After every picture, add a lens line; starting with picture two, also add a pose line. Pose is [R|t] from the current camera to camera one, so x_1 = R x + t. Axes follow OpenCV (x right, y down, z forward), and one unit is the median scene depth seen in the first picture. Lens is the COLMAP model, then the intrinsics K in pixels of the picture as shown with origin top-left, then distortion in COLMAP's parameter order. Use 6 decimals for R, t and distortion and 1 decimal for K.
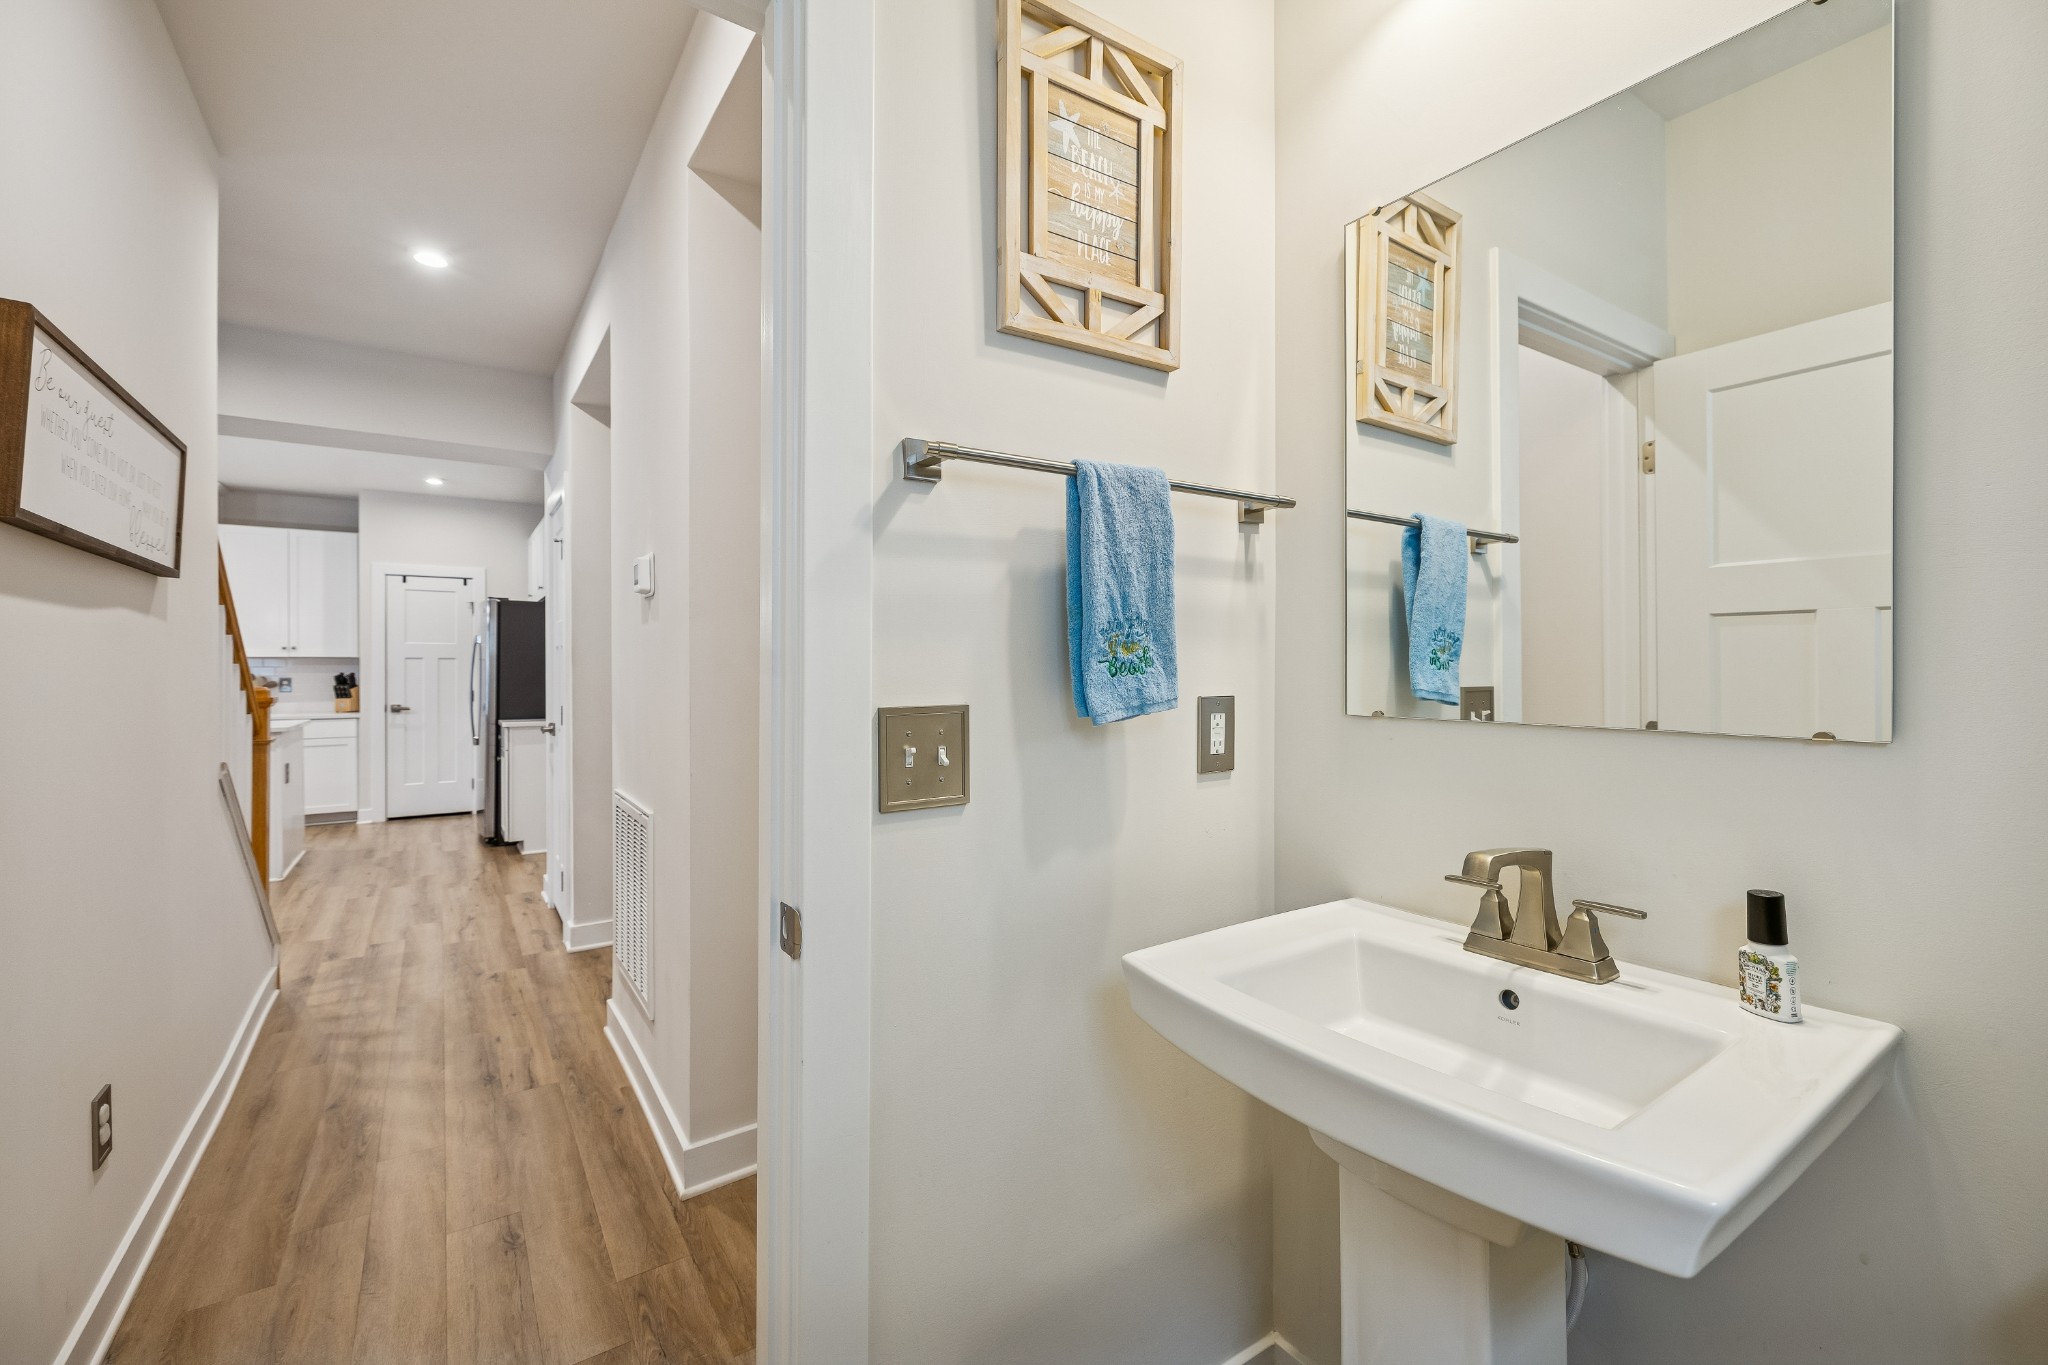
lens RADIAL K [[862.0, 0, 1019.8], [0, 862.0, 670.9], [0, 0, 1]] dist [0.000002, -0.000154]
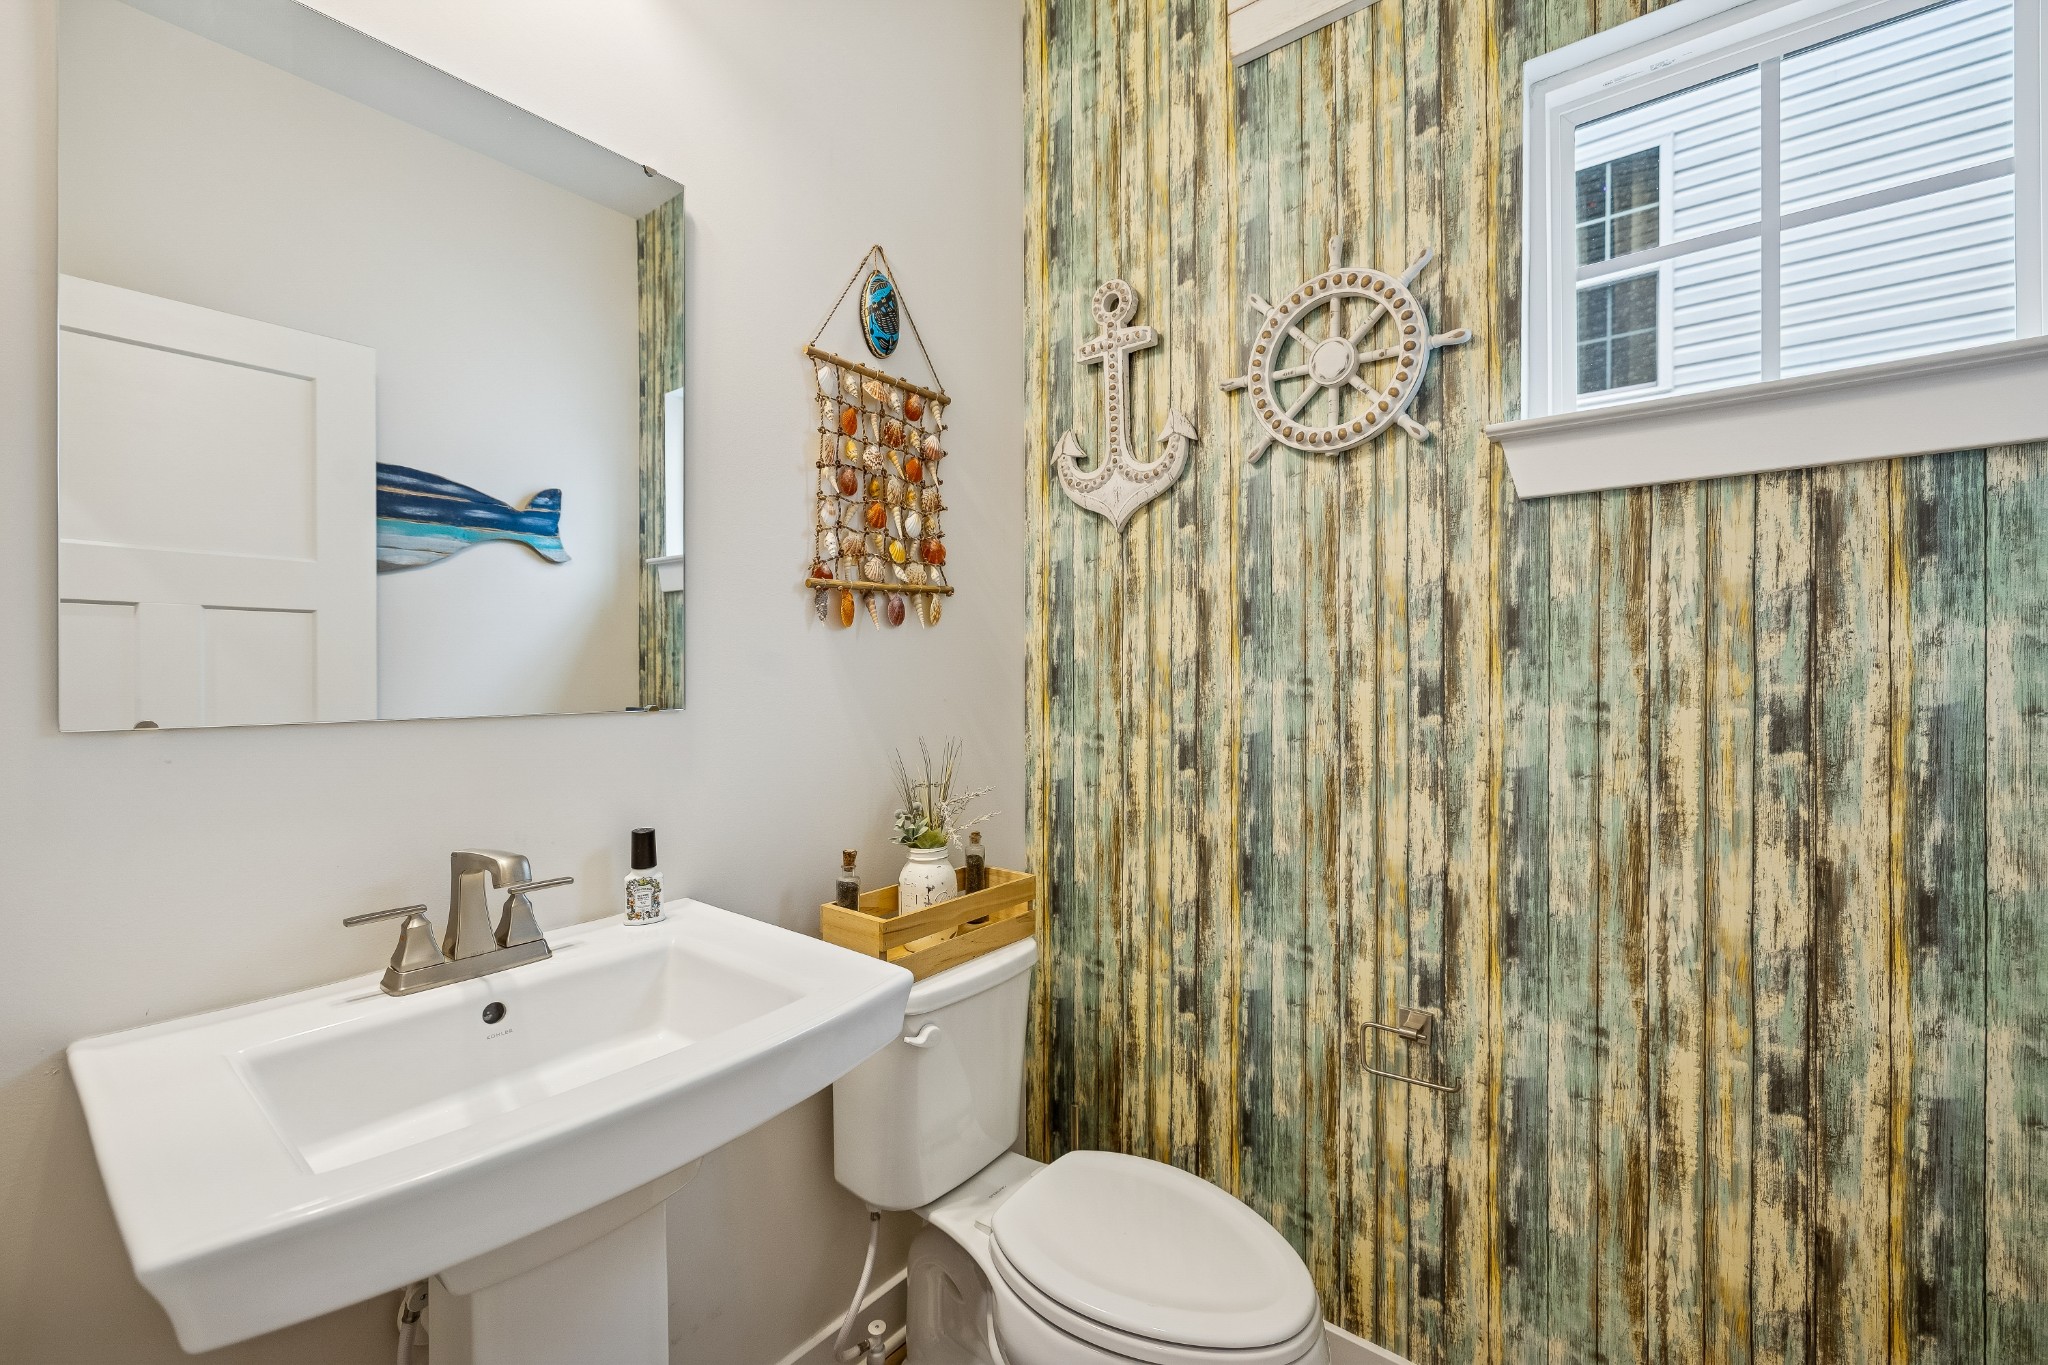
lens RADIAL K [[862.0, 0, 1019.8], [0, 862.0, 670.9], [0, 0, 1]] dist [0.000002, -0.000154]
pose [[-0.301063, -0.005539, 0.953588, -0.494695], [-0.006640, 0.999971, 0.003712, 0.005377], [-0.953581, -0.005214, -0.301091, 0.753058]]
